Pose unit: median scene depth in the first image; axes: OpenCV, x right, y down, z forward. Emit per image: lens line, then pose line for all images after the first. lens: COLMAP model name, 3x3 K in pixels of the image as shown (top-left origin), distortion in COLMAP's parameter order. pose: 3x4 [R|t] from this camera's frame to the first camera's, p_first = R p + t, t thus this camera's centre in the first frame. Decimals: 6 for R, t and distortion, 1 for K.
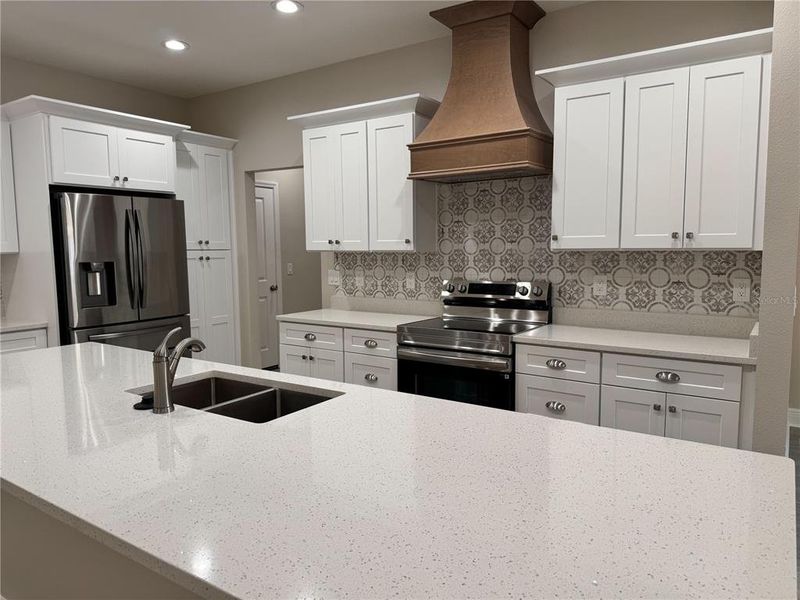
lens RADIAL K [[558.5, 0, 407.0], [0, 558.5, 302.1], [0, 0, 1]] dist [0.062304, -0.070793]
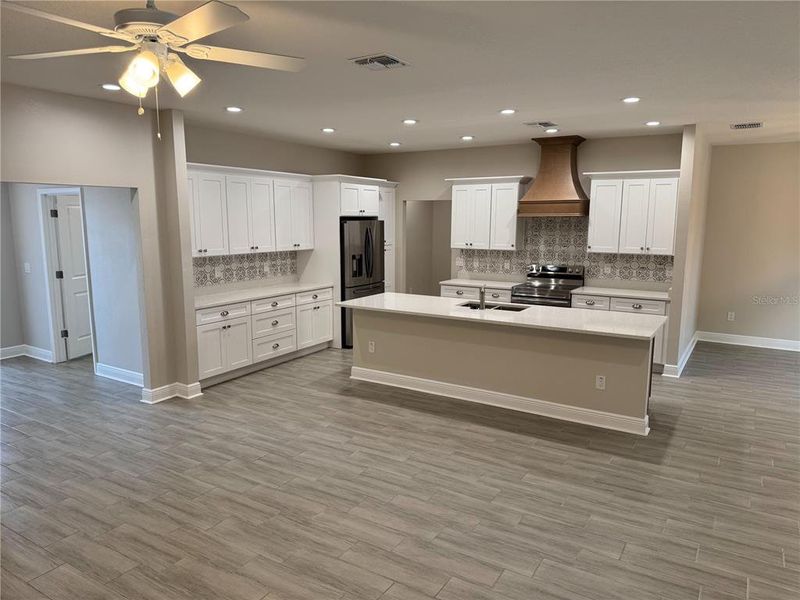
lens RADIAL K [[558.5, 0, 400.9], [0, 558.5, 305.3], [0, 0, 1]] dist [0.062304, -0.070793]
pose [[0.999281, 0.005141, 0.037571, -0.495811], [-0.007281, 0.998345, 0.057051, -0.005745], [-0.037216, -0.057283, 0.997664, -1.061716]]
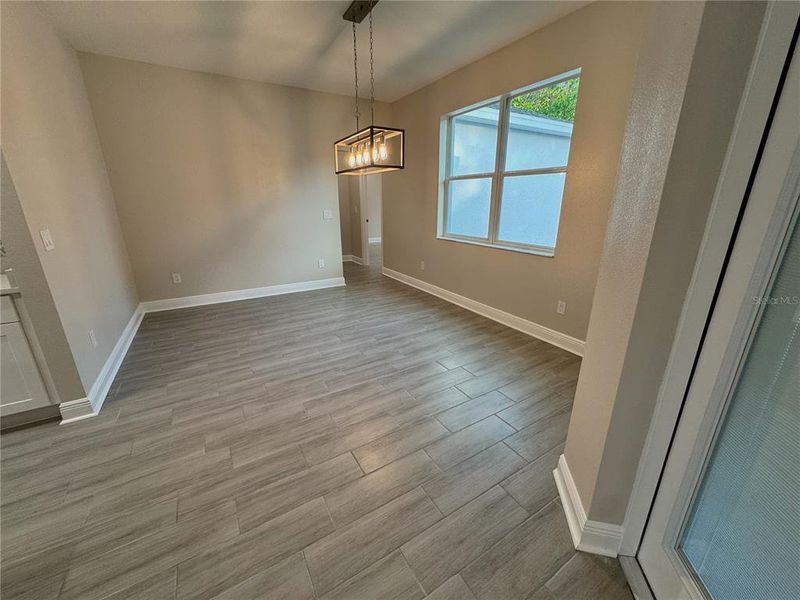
lens RADIAL K [[318.5, 0, 403.4], [0, 318.5, 299.6], [0, 0, 1]] dist [0.001179, -0.000162]
pose [[0.417481, -0.265708, 0.868970, 0.227015], [0.084171, 0.963490, 0.254172, 0.008606], [-0.904779, -0.032970, 0.424604, -0.090327]]
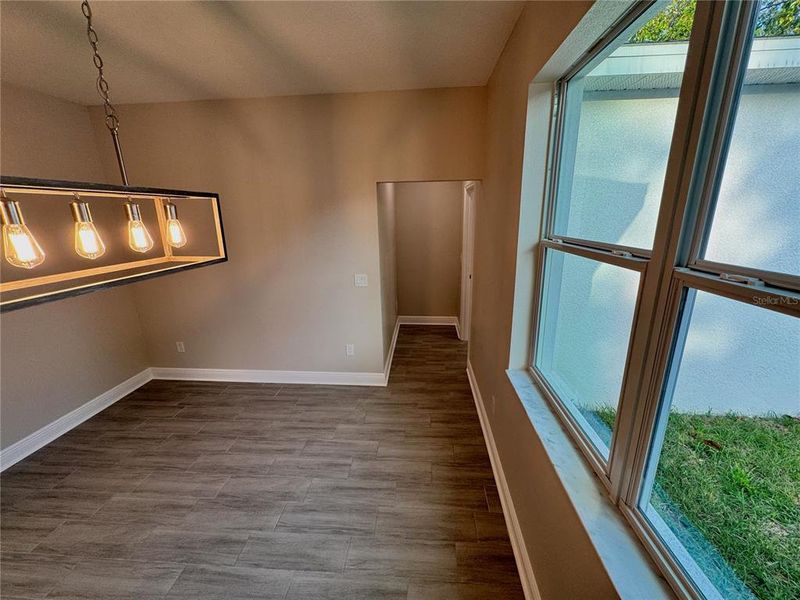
lens RADIAL K [[318.5, 0, 401.2], [0, 318.5, 298.5], [0, 0, 1]] dist [0.001179, -0.000162]
pose [[0.870794, -0.132315, 0.473510, 1.043260], [0.056657, 0.983695, 0.170685, -0.118598], [-0.488373, -0.121804, 0.864092, -0.029786]]
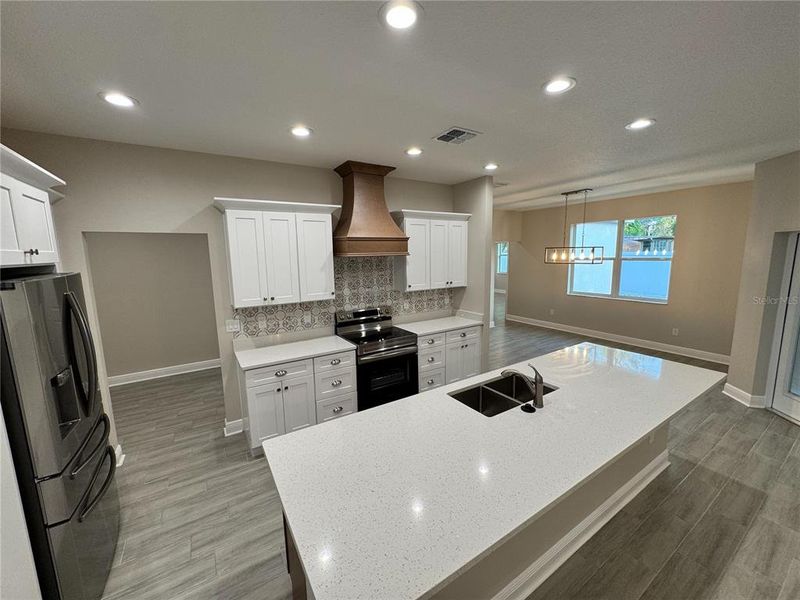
lens RADIAL K [[318.5, 0, 402.4], [0, 318.5, 301.3], [0, 0, 1]] dist [0.001179, -0.000162]
pose [[0.397565, -0.139529, 0.906903, -0.777528], [0.102876, 0.988917, 0.107049, -0.169662], [-0.911789, 0.050740, 0.407513, 0.458652]]
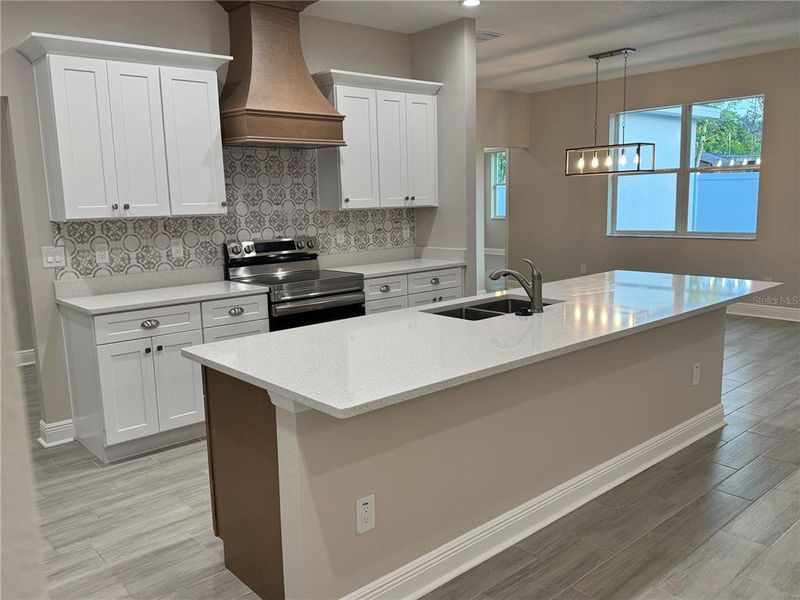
lens RADIAL K [[651.6, 0, 400.7], [0, 651.6, 306.6], [0, 0, 1]] dist [0.073492, -0.083976]
pose [[0.257424, -0.162876, 0.952473, -1.073106], [0.118113, 0.983604, 0.136278, -0.054857], [-0.959053, 0.077418, 0.272441, 0.416918]]
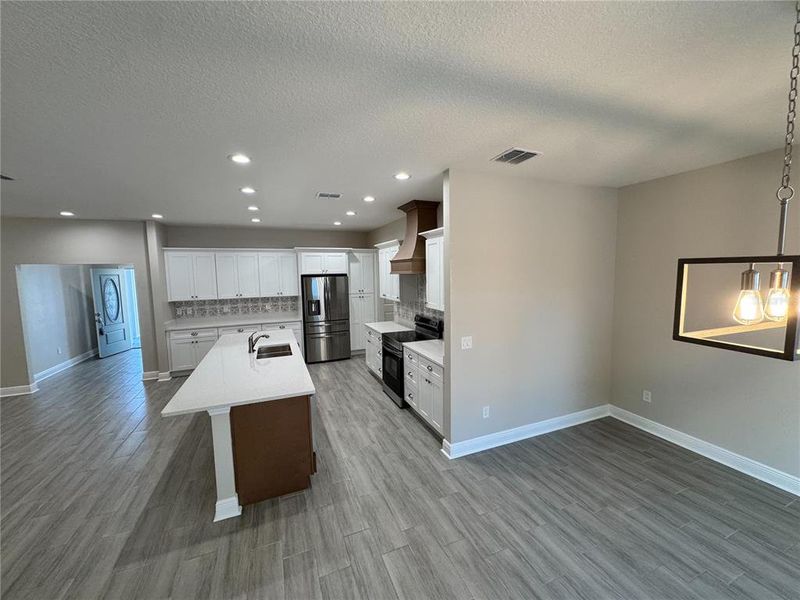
lens RADIAL K [[318.5, 0, 399.5], [0, 318.5, 301.2], [0, 0, 1]] dist [0.001179, -0.000162]
pose [[0.828232, 0.048467, -0.558286, 0.797925], [-0.044753, 0.998791, 0.020318, -0.127423], [0.558596, 0.008157, 0.829400, -0.138076]]
